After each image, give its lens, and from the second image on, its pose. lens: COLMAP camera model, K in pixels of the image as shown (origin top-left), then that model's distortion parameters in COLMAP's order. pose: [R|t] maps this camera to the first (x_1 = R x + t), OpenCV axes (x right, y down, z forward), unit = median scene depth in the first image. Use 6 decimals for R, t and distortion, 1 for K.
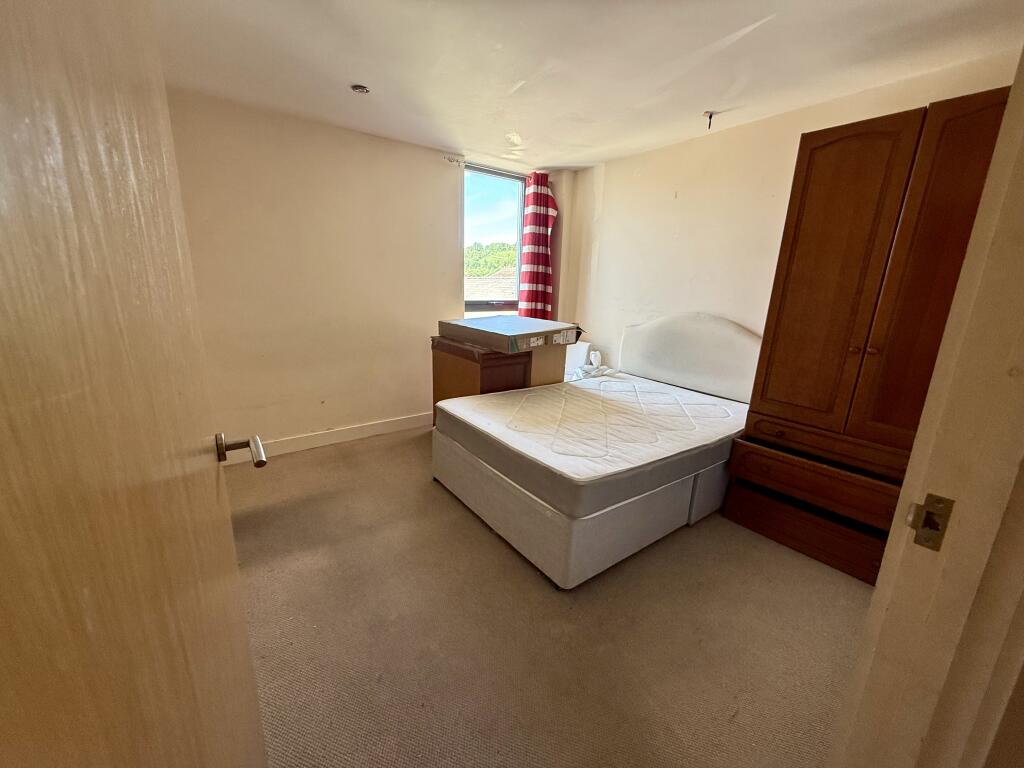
lens RADIAL K [[411.1, 0, 508.2], [0, 411.1, 385.2], [0, 0, 1]] dist [0.001733, -0.000632]
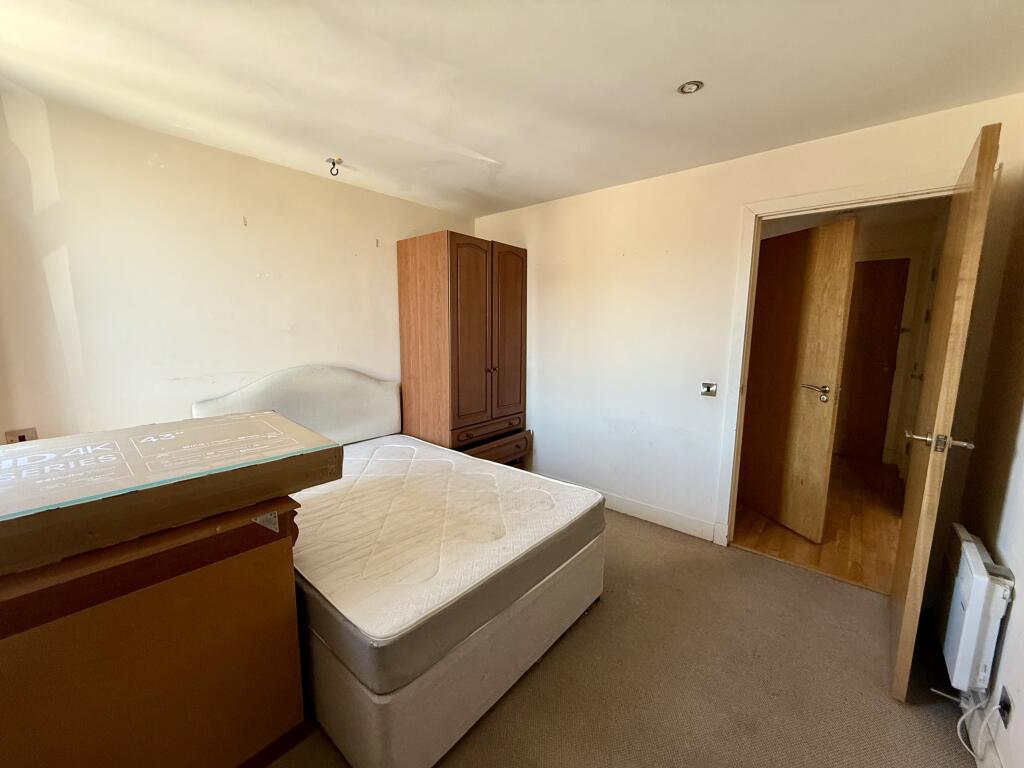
lens RADIAL K [[411.1, 0, 509.5], [0, 411.1, 385.4], [0, 0, 1]] dist [0.001733, -0.000632]
pose [[-0.230329, -0.167579, 0.958575, -0.539435], [0.227106, 0.948601, 0.220405, -0.254945], [-0.946240, 0.268464, -0.180432, 0.834217]]
